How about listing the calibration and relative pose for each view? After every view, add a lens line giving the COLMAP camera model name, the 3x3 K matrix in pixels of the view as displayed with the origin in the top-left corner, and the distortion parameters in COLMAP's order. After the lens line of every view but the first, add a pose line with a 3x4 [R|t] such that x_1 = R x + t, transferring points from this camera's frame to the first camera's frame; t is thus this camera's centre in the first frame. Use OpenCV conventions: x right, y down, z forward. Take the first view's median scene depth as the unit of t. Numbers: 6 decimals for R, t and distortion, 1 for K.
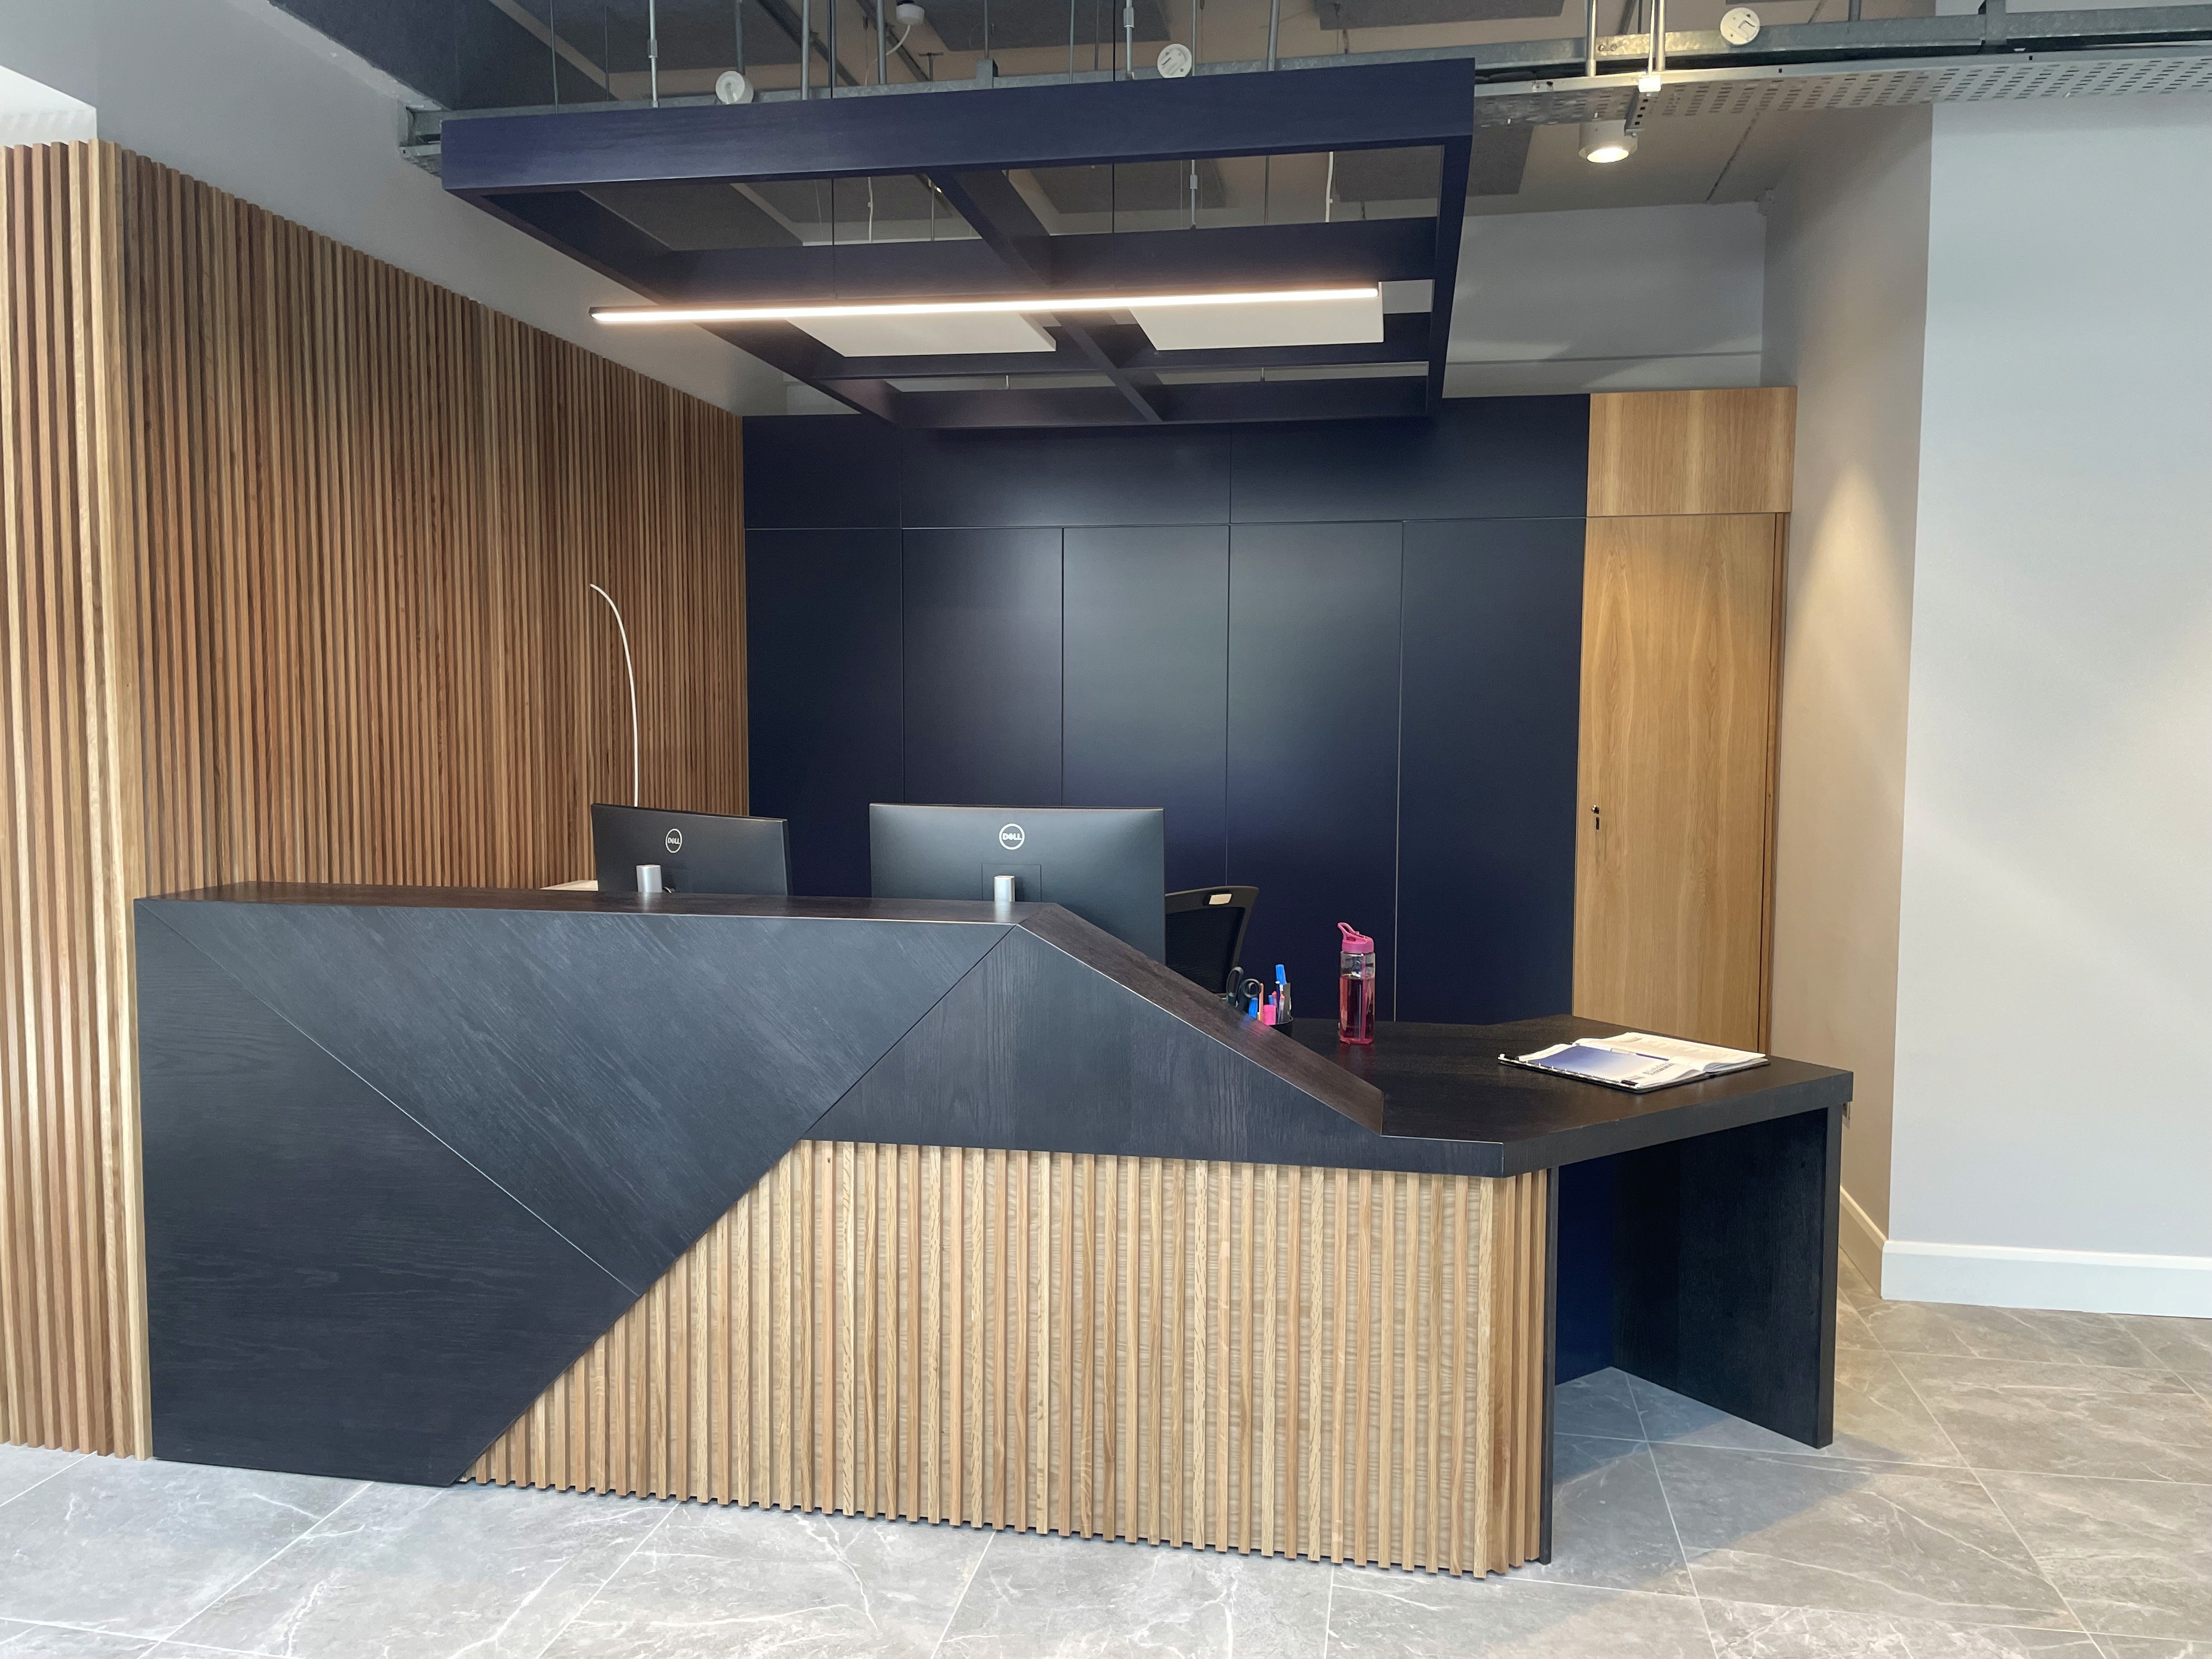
lens RADIAL K [[1673.4, 0, 1105.0], [0, 1673.4, 823.2], [0, 0, 1]] dist [0.089347, -0.110857]
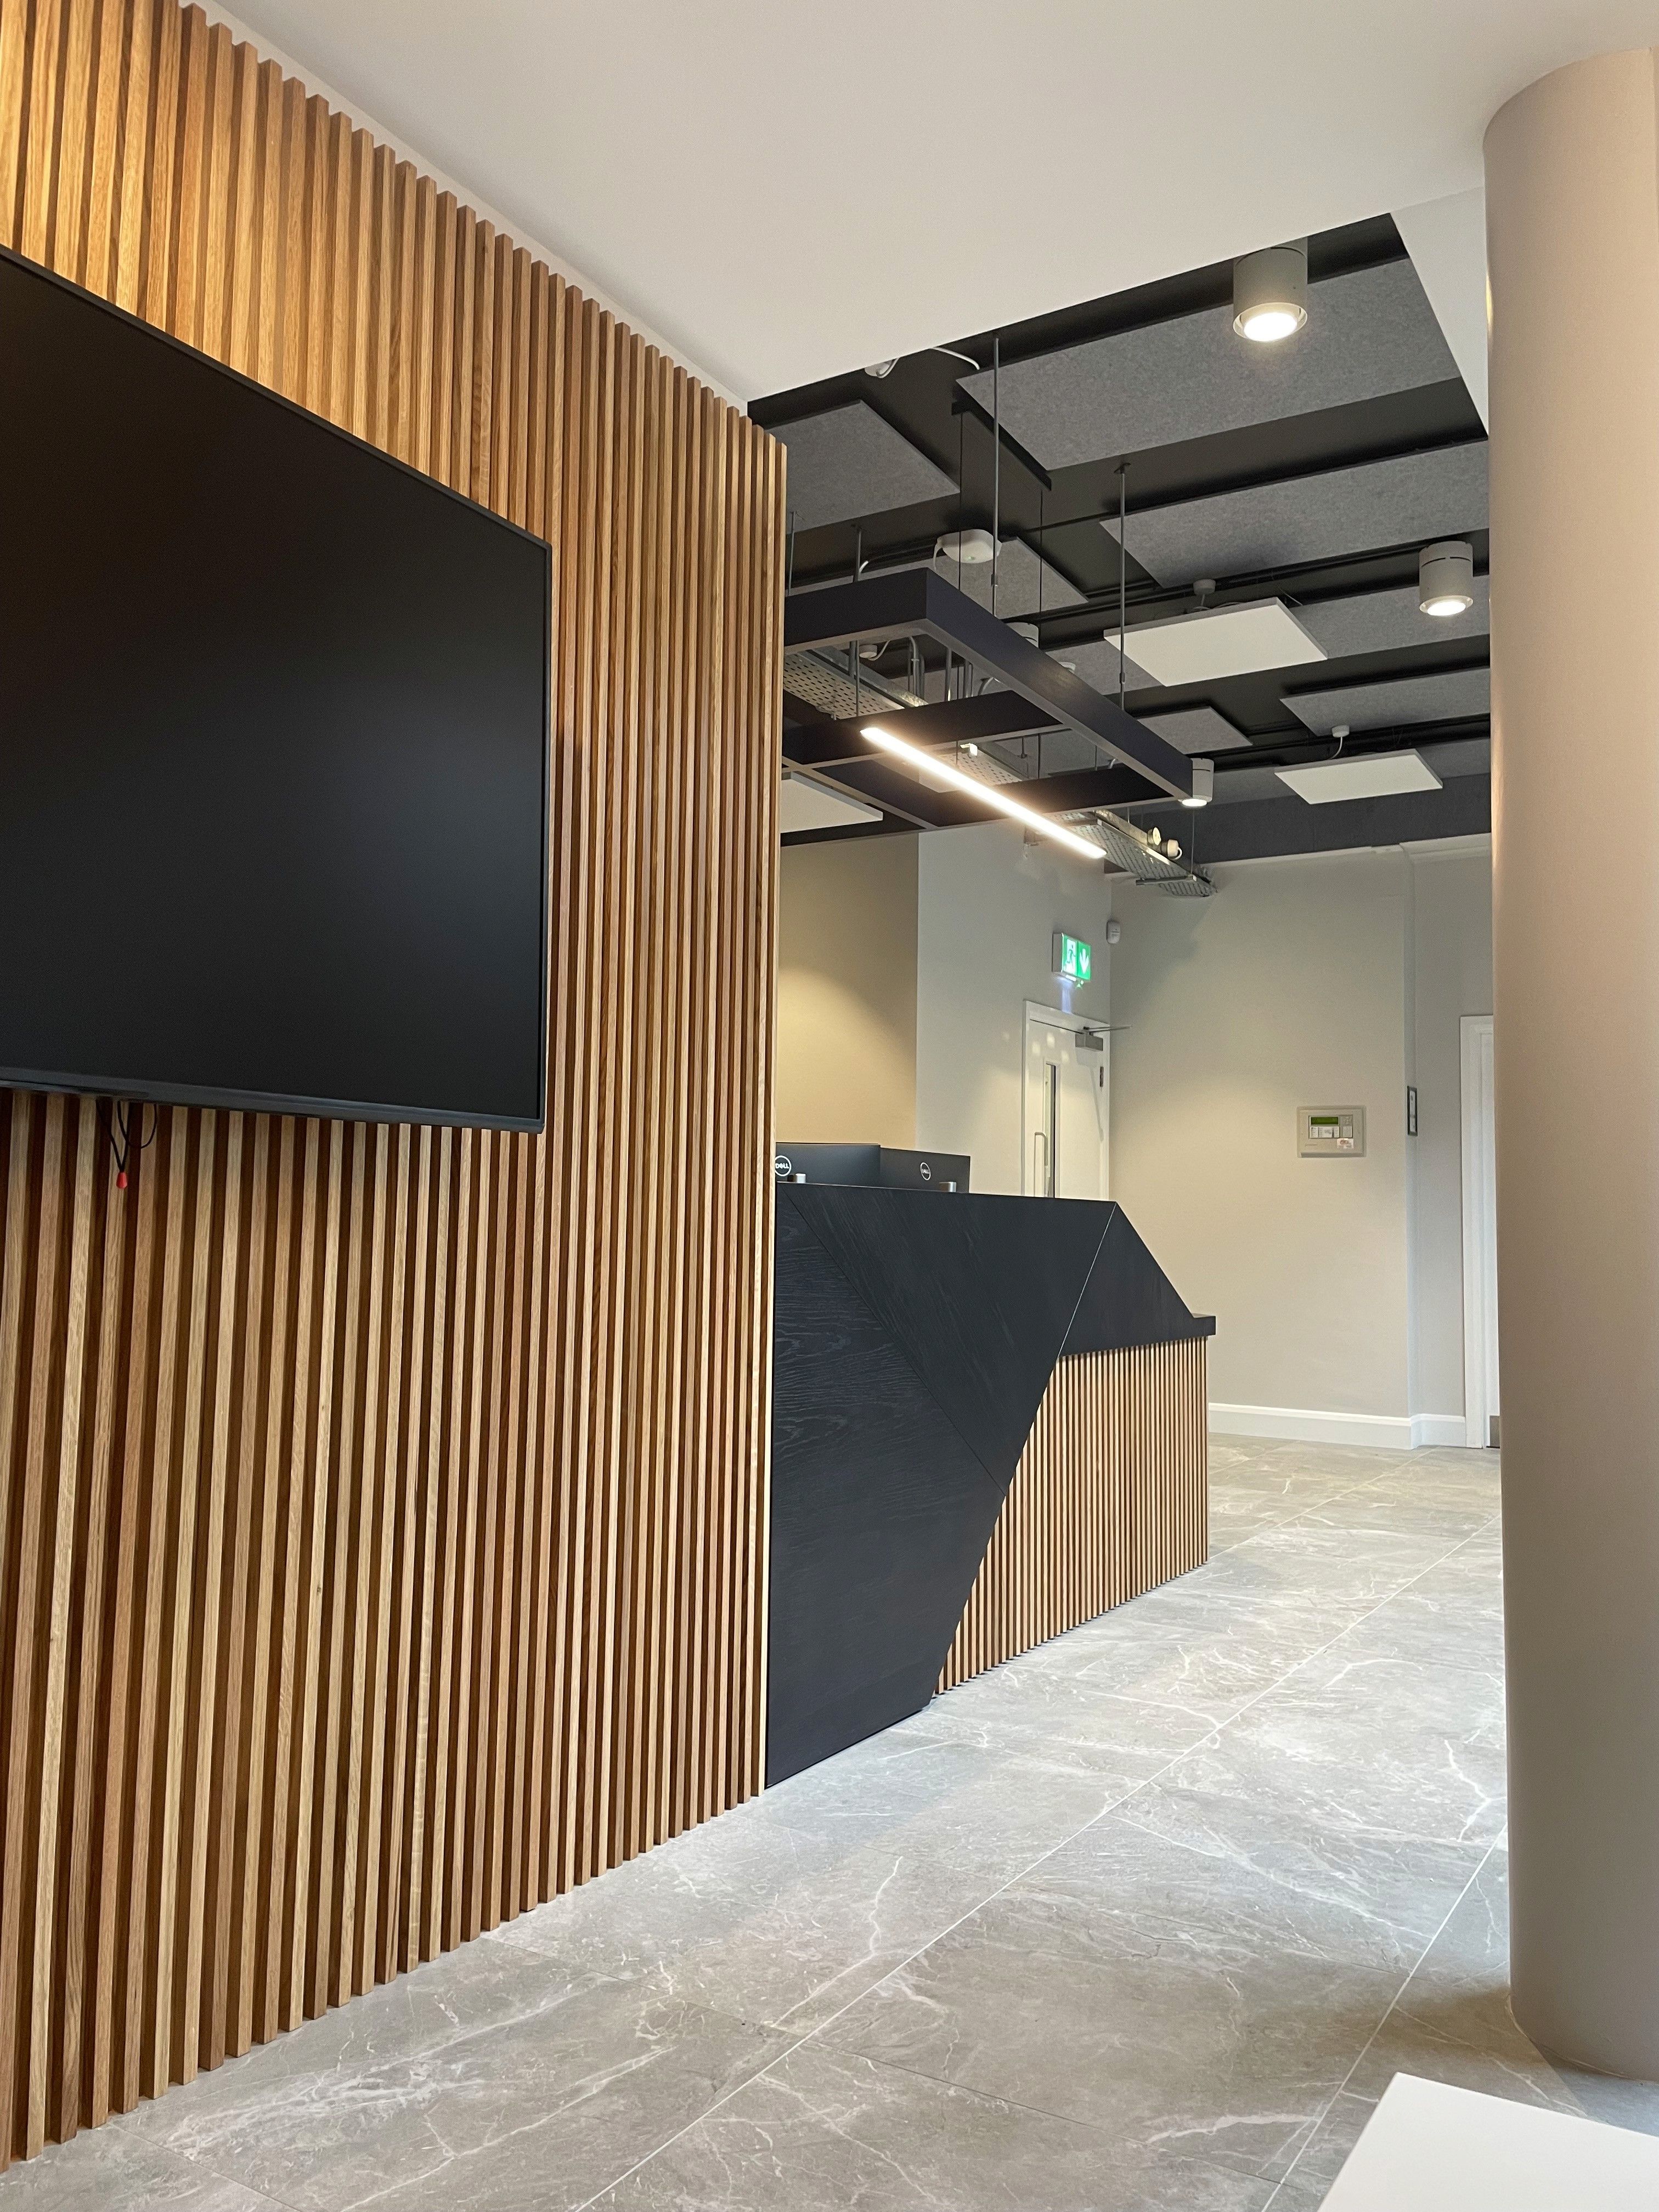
lens RADIAL K [[1673.4, 0, 836.3], [0, 1673.4, 1103.2], [0, 0, 1]] dist [0.089347, -0.110857]
pose [[0.353755, 0.067830, 0.932875, -1.511651], [0.055394, 0.994097, -0.093287, 0.094220], [-0.933696, 0.084677, 0.347910, 0.644550]]
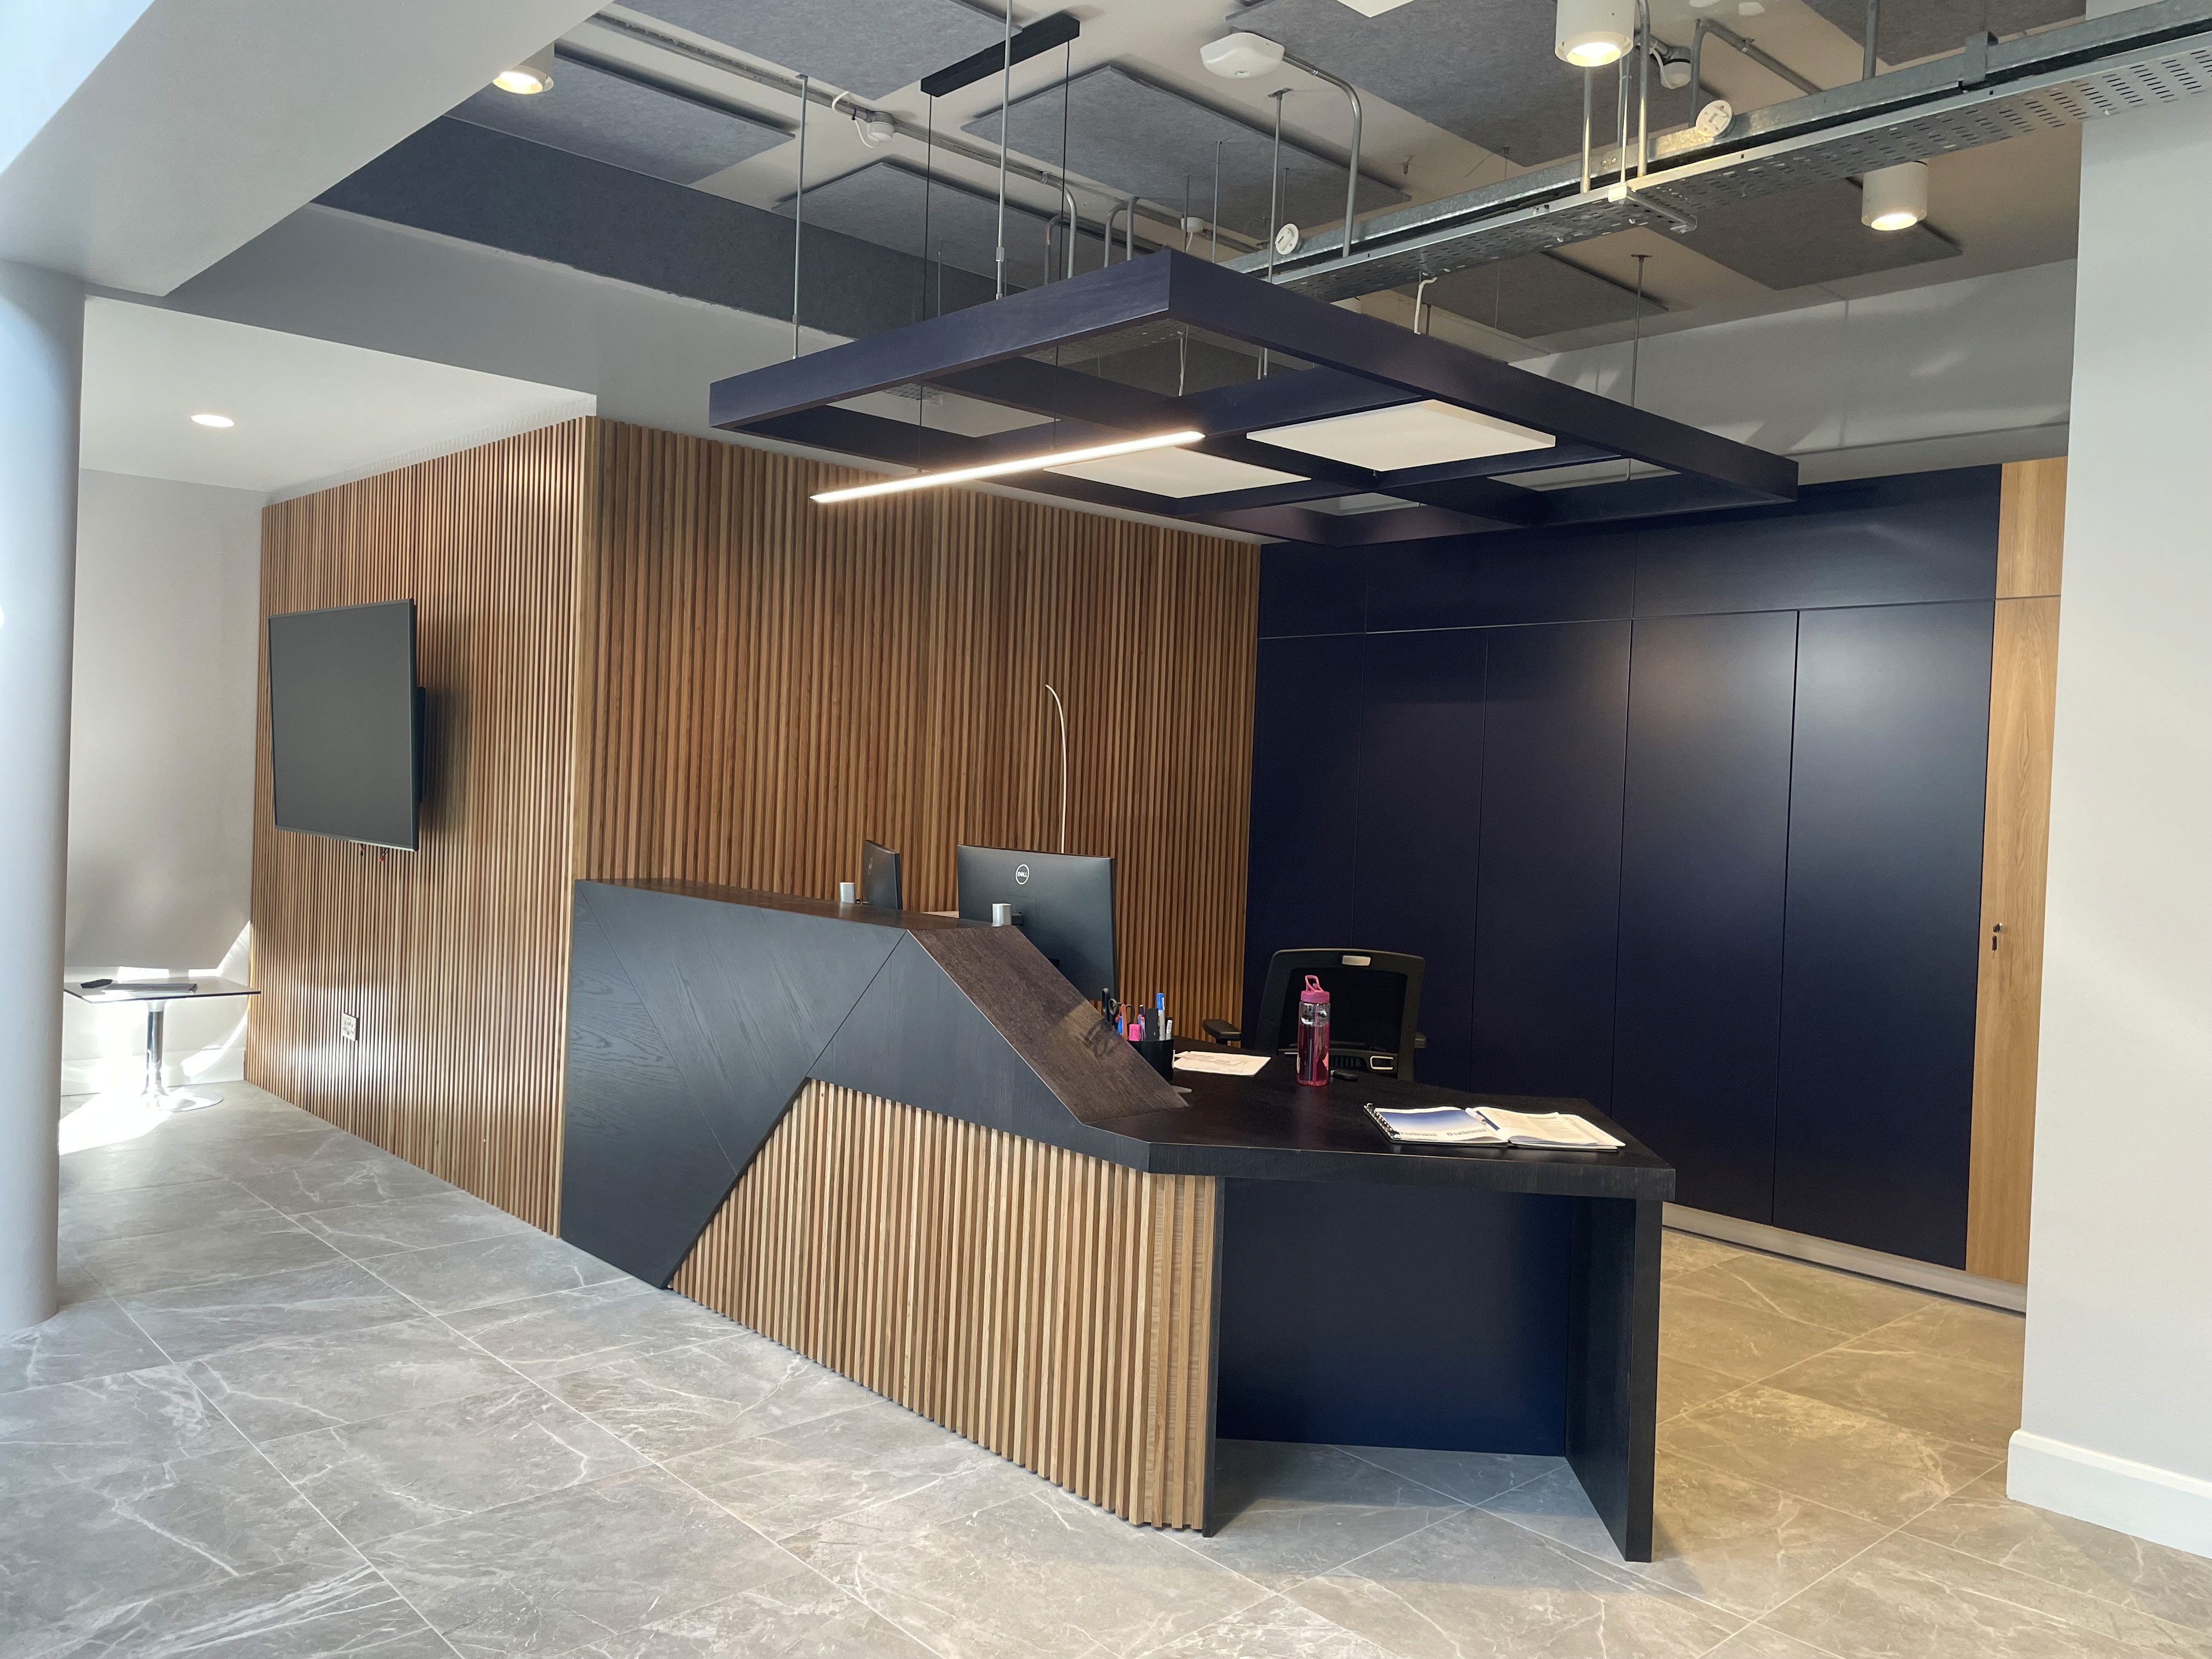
lens RADIAL K [[1673.4, 0, 1133.2], [0, 1673.4, 810.1], [0, 0, 1]] dist [0.089347, -0.110857]
pose [[0.802548, 0.035969, -0.595502, 0.819988], [-0.078016, 0.995937, -0.044985, 0.010580], [0.591464, 0.082561, 0.802094, 0.030955]]
